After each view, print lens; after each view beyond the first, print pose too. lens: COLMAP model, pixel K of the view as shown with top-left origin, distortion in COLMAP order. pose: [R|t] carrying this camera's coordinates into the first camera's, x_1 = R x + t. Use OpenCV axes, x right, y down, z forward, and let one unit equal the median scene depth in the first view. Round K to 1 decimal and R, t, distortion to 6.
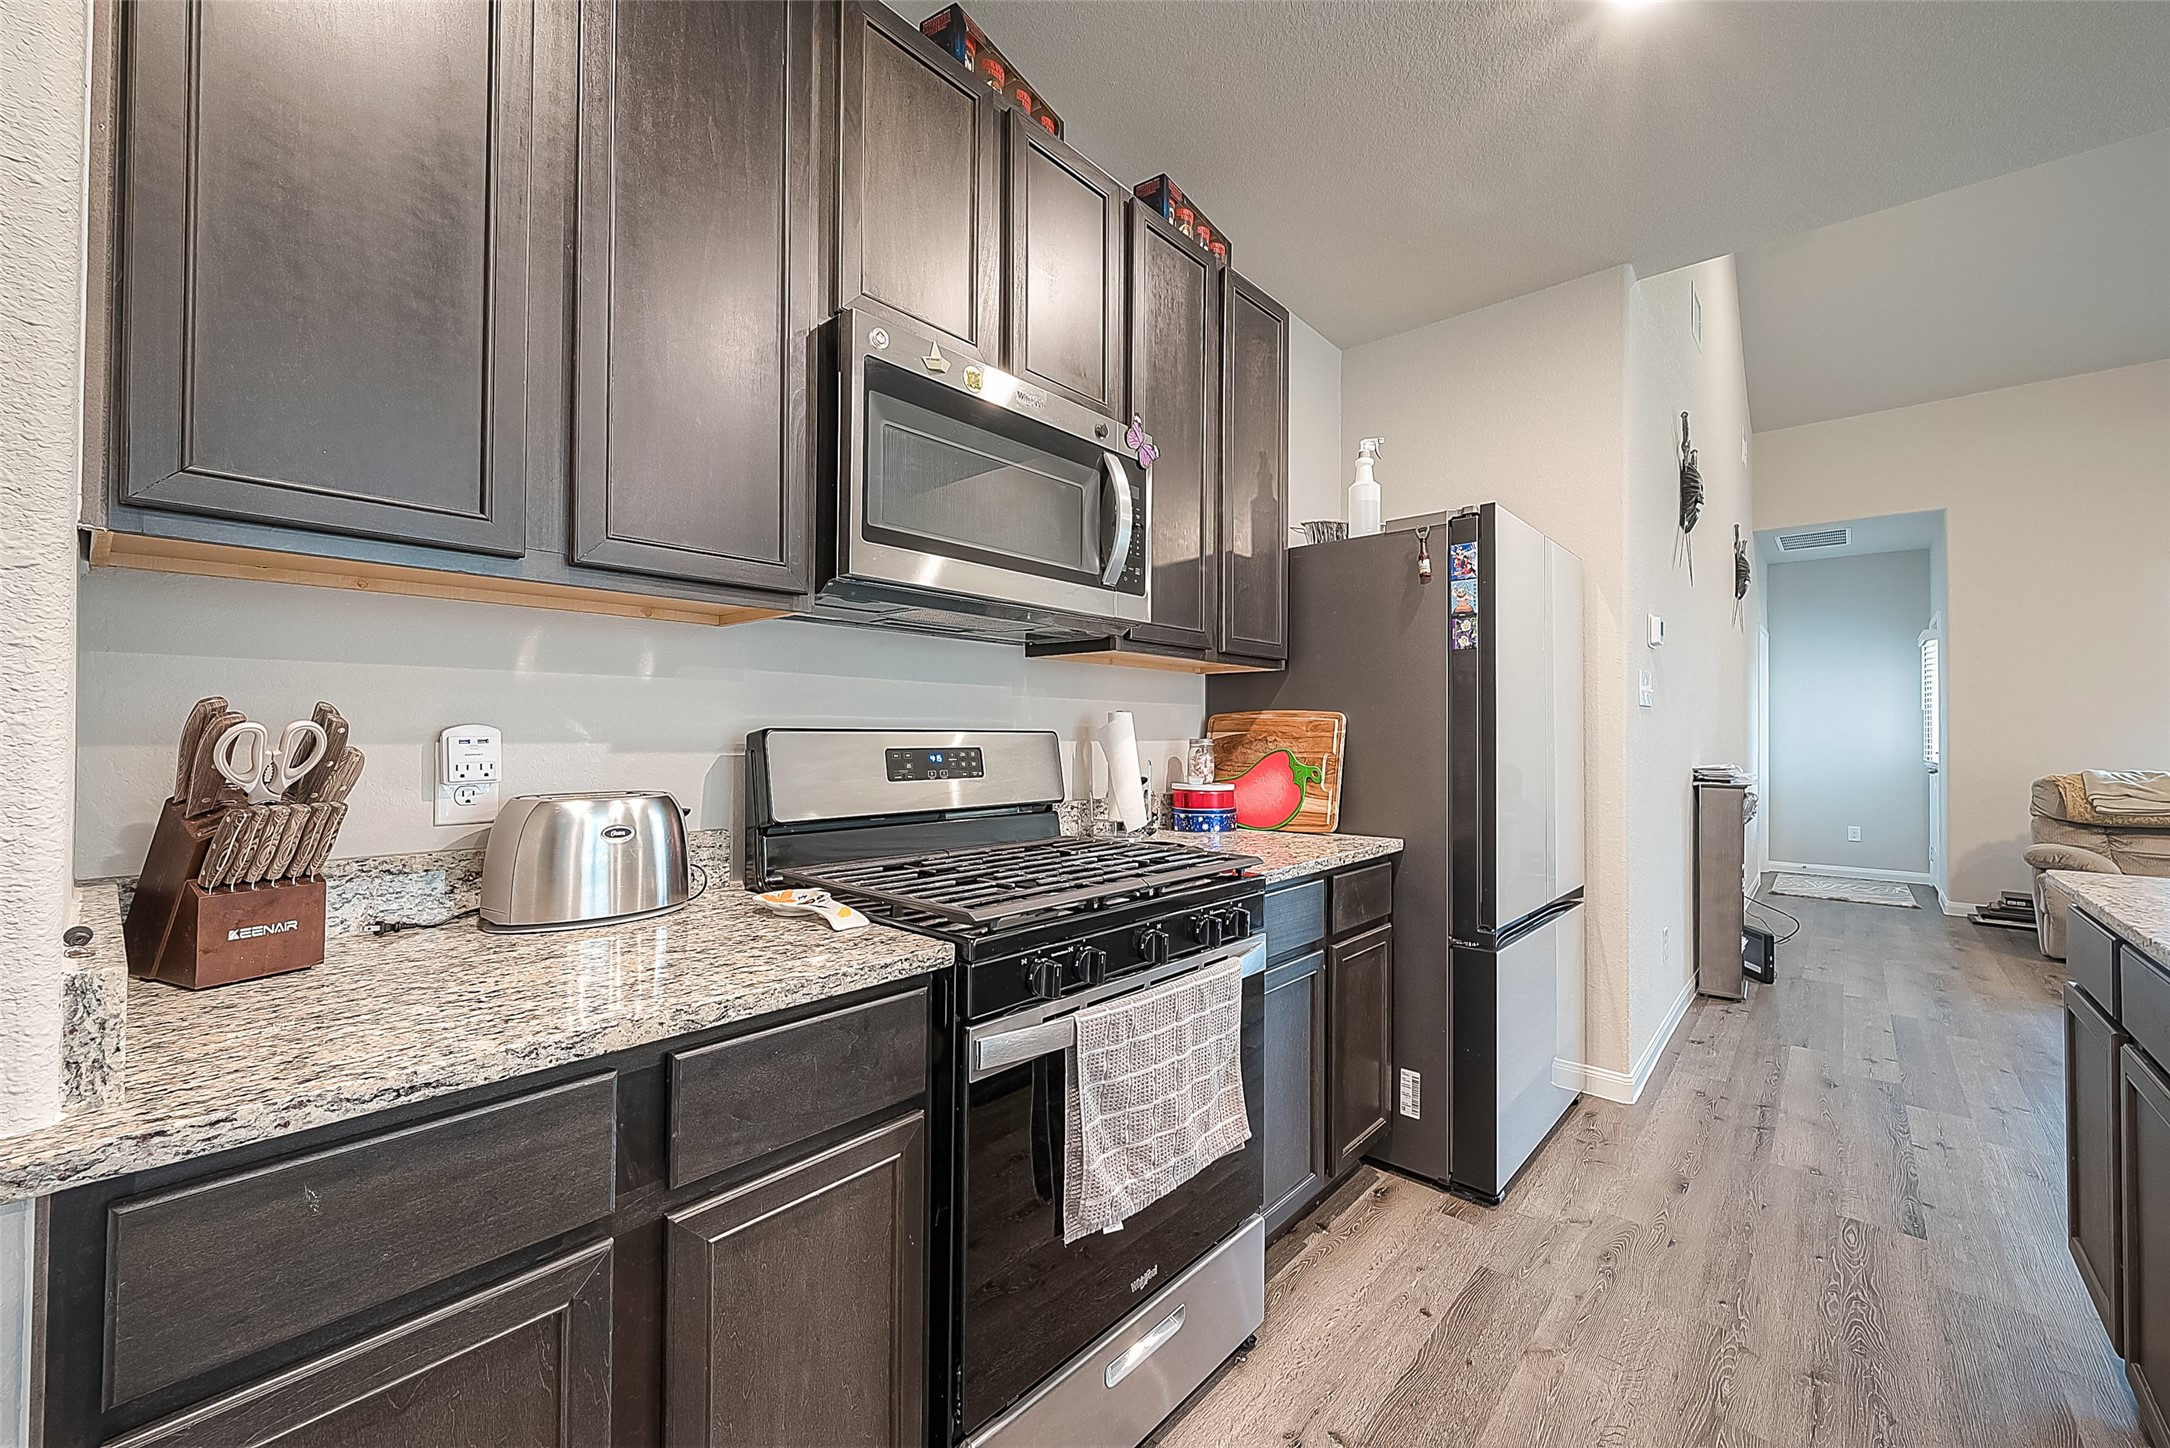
lens RADIAL K [[851.0, 0, 1095.0], [0, 851.0, 725.9], [0, 0, 1]] dist [0.000653, 0.000229]
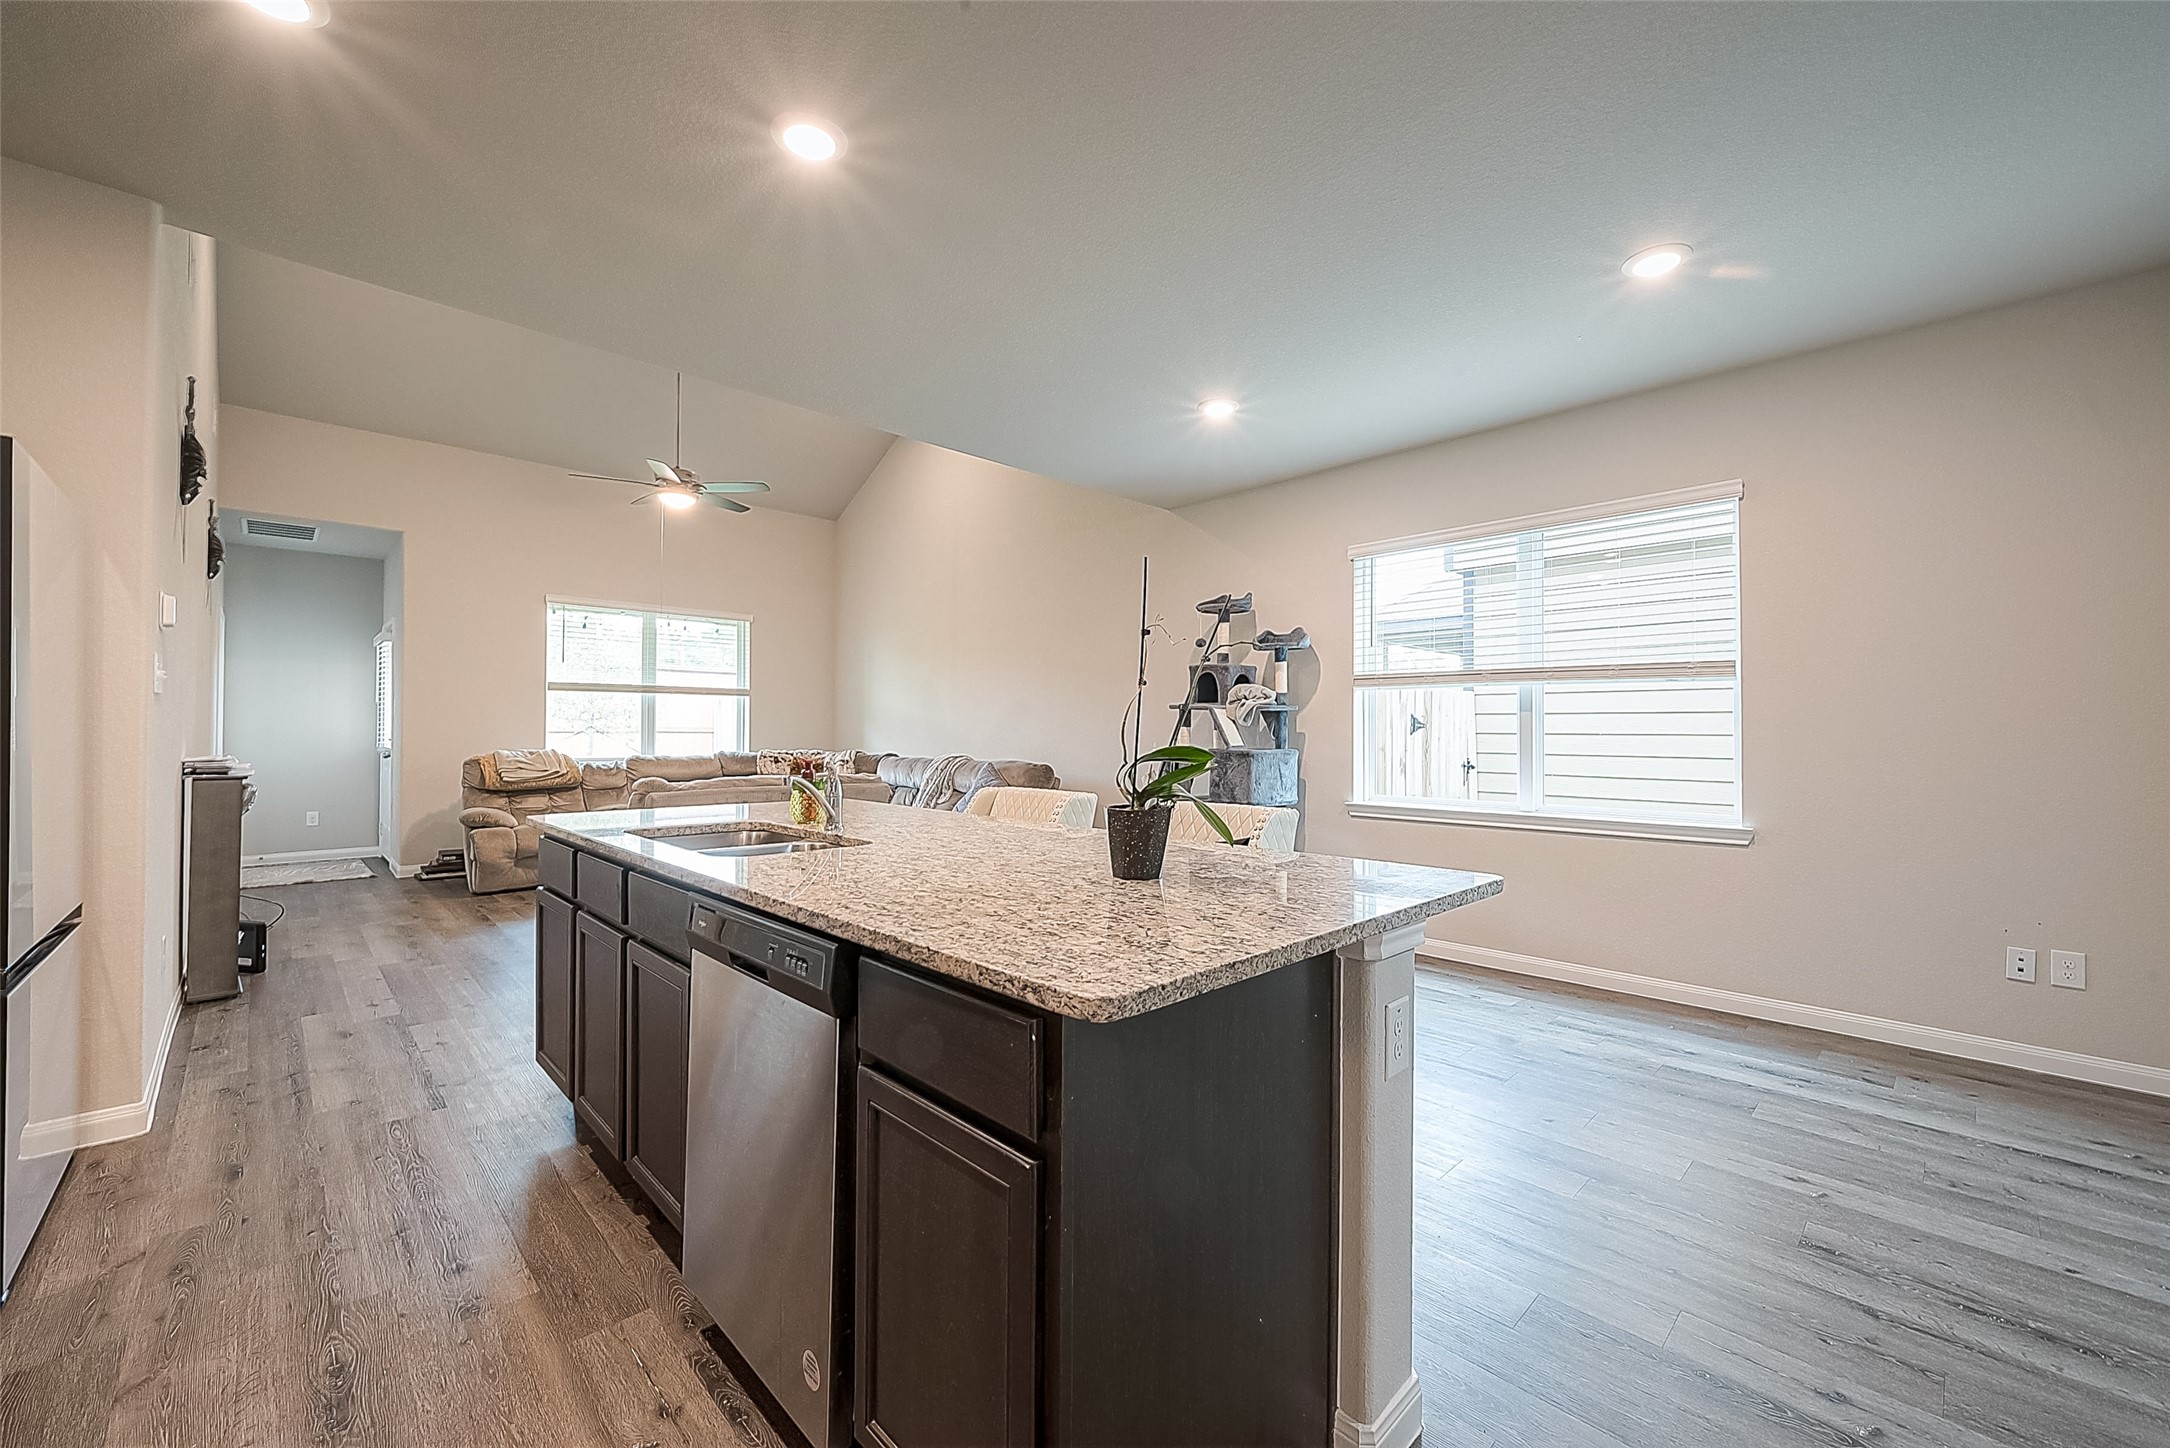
lens RADIAL K [[851.0, 0, 1083.7], [0, 851.0, 719.0], [0, 0, 1]] dist [0.000653, 0.000229]
pose [[0.078423, 0.008235, 0.996886, -0.182346], [-0.013142, 0.999888, -0.007226, -0.002039], [-0.996834, -0.012534, 0.078523, -0.055030]]
